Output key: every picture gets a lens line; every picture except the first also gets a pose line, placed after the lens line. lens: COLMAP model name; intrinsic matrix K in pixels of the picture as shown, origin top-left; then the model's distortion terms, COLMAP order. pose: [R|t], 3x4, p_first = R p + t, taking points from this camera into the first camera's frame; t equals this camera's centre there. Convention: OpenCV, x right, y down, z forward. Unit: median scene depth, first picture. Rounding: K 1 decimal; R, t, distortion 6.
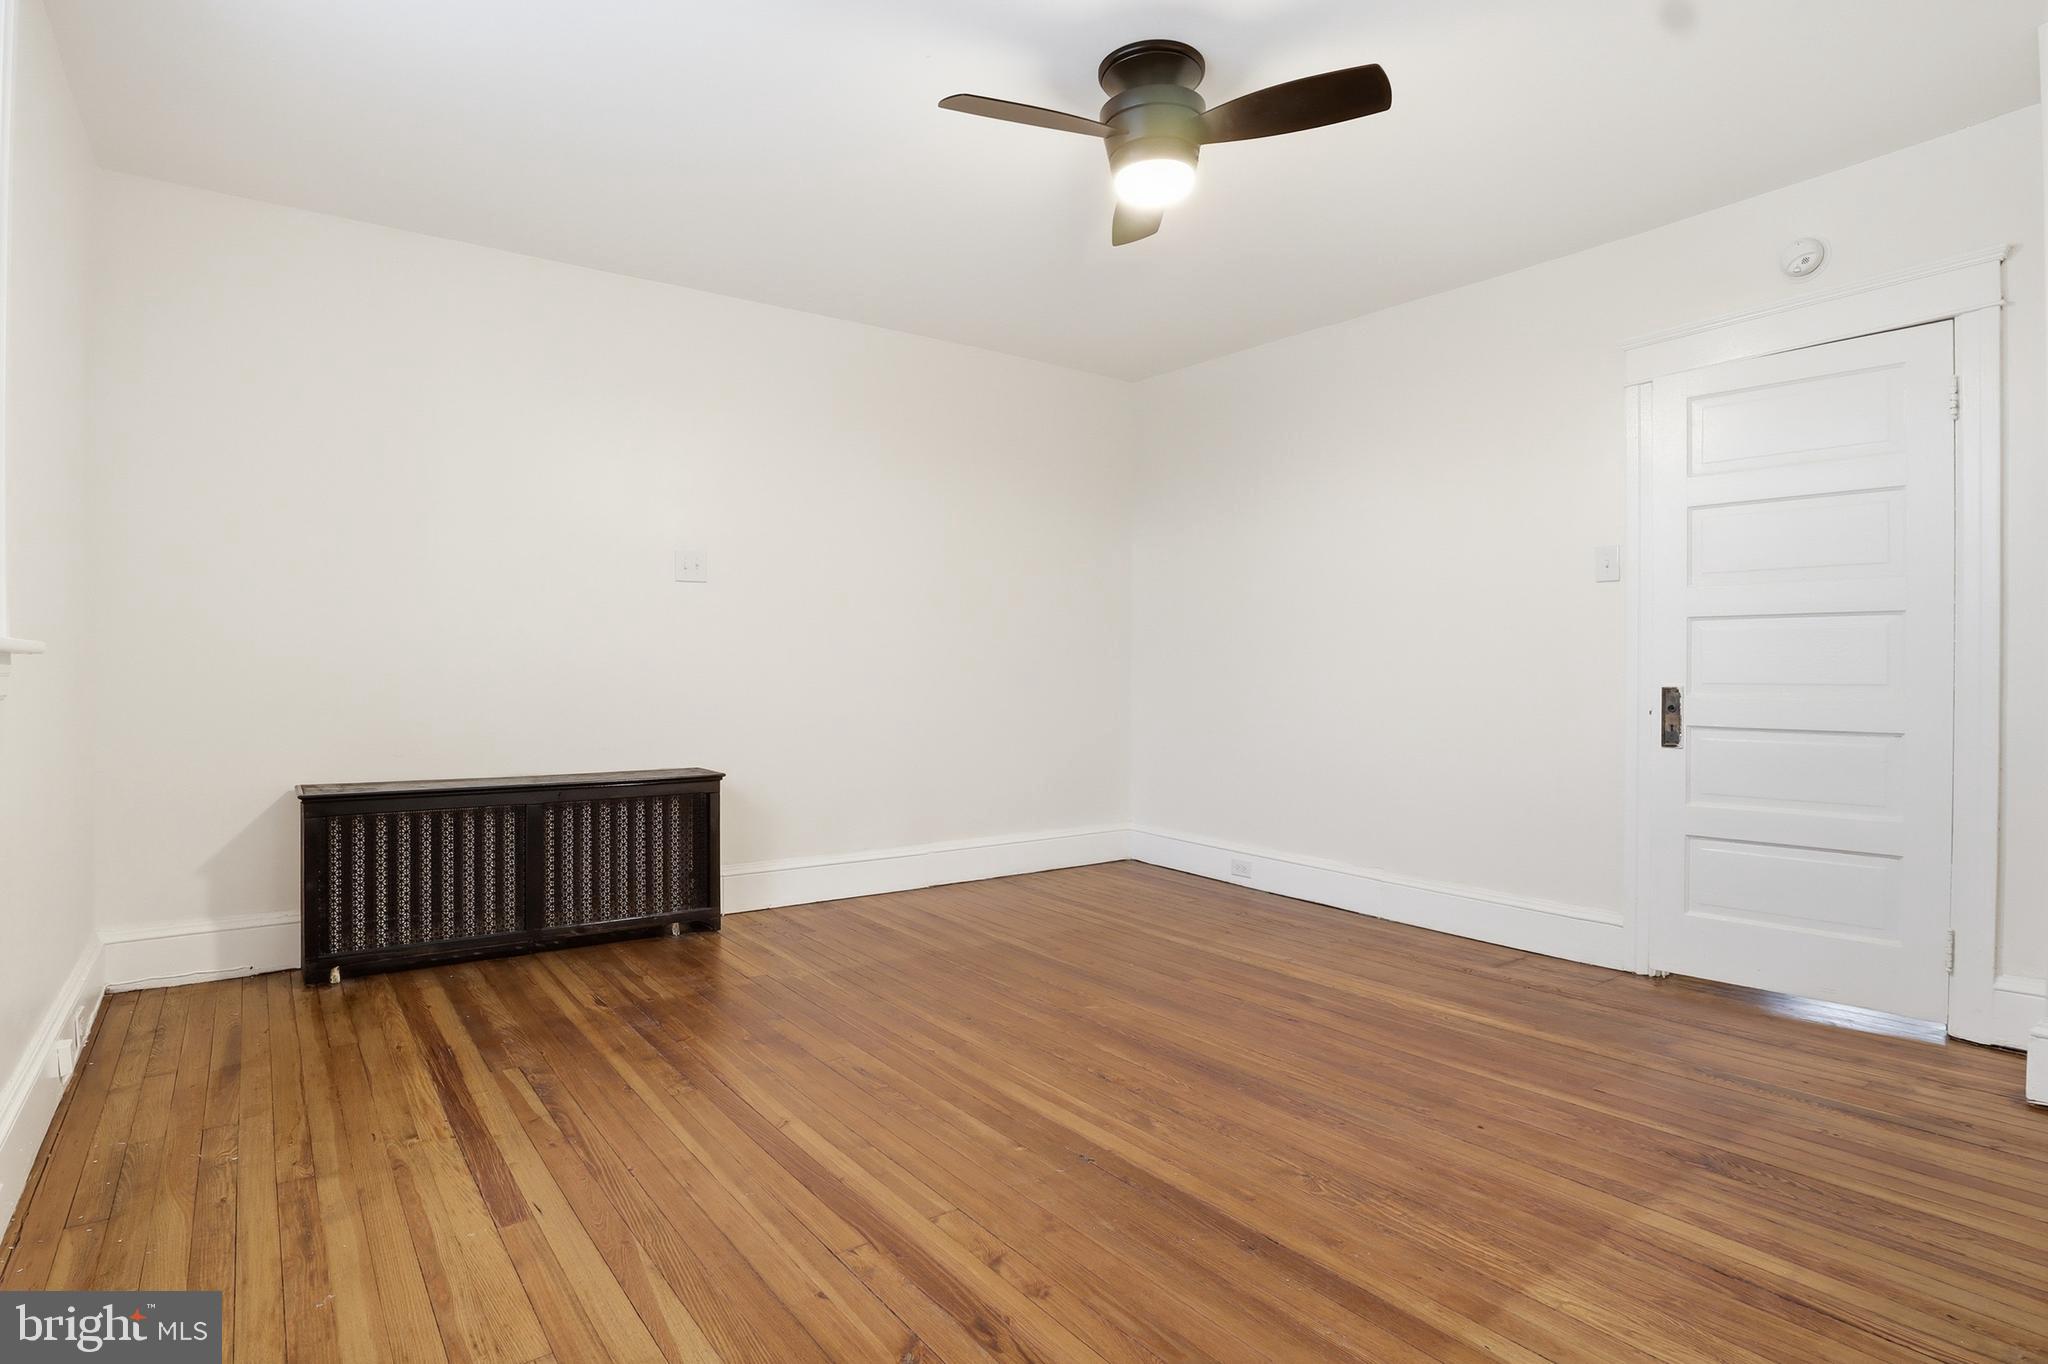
lens RADIAL K [[1058.8, 0, 1021.6], [0, 1058.8, 679.1], [0, 0, 1]] dist [-0.032215, 0.006917]
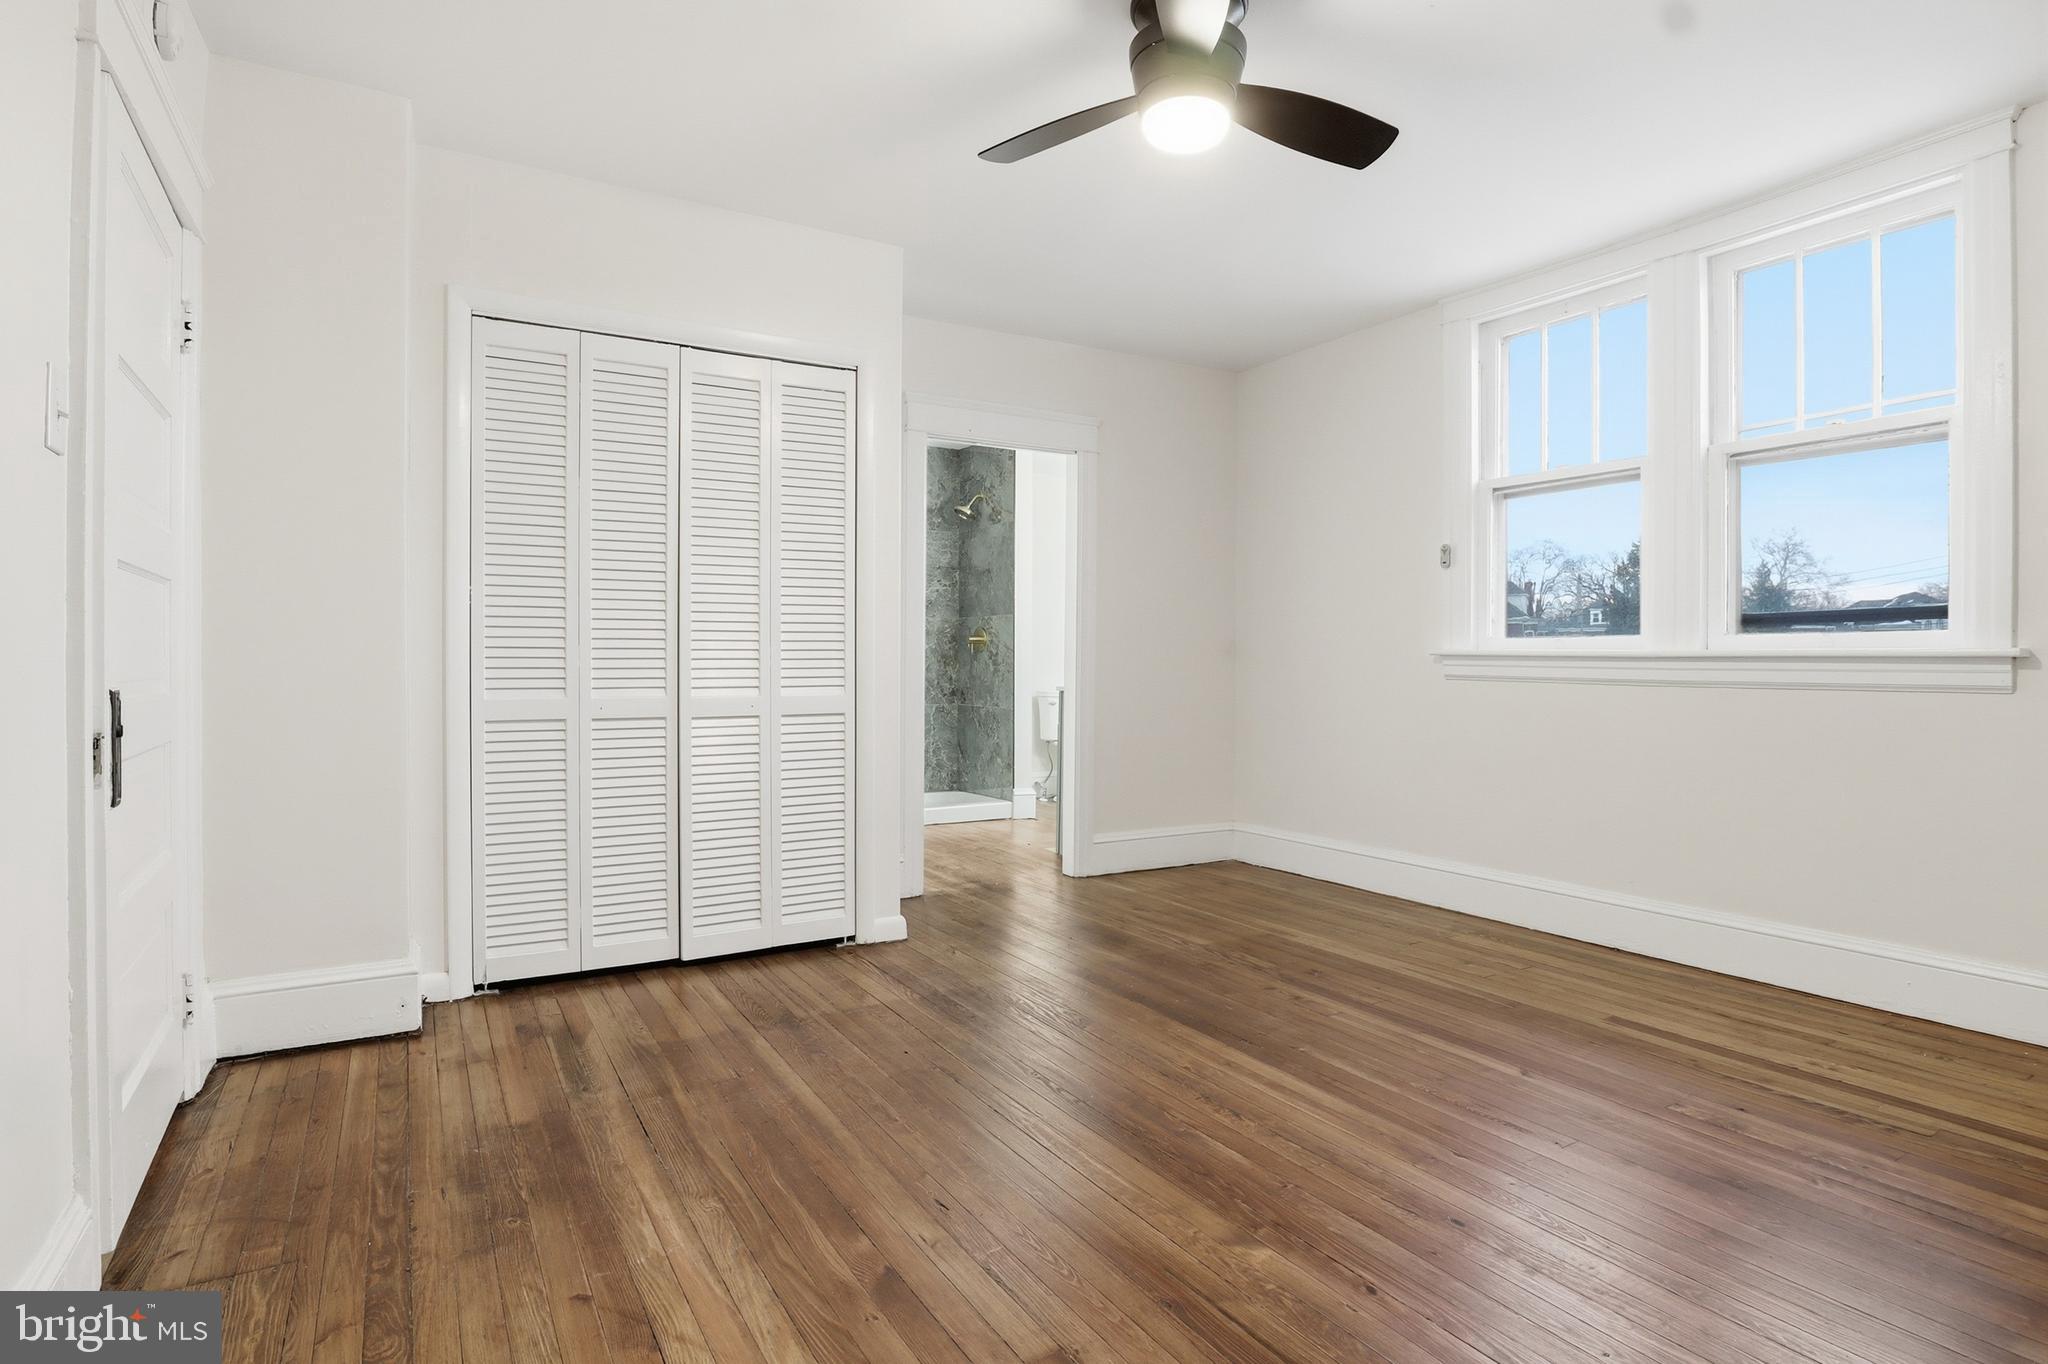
lens RADIAL K [[1058.8, 0, 1023.8], [0, 1058.8, 673.9], [0, 0, 1]] dist [-0.032215, 0.006917]
pose [[-0.994054, -0.008029, 0.108591, 0.199491], [-0.006074, 0.999814, 0.018321, -0.020029], [-0.108718, 0.017552, -0.993918, 2.339719]]
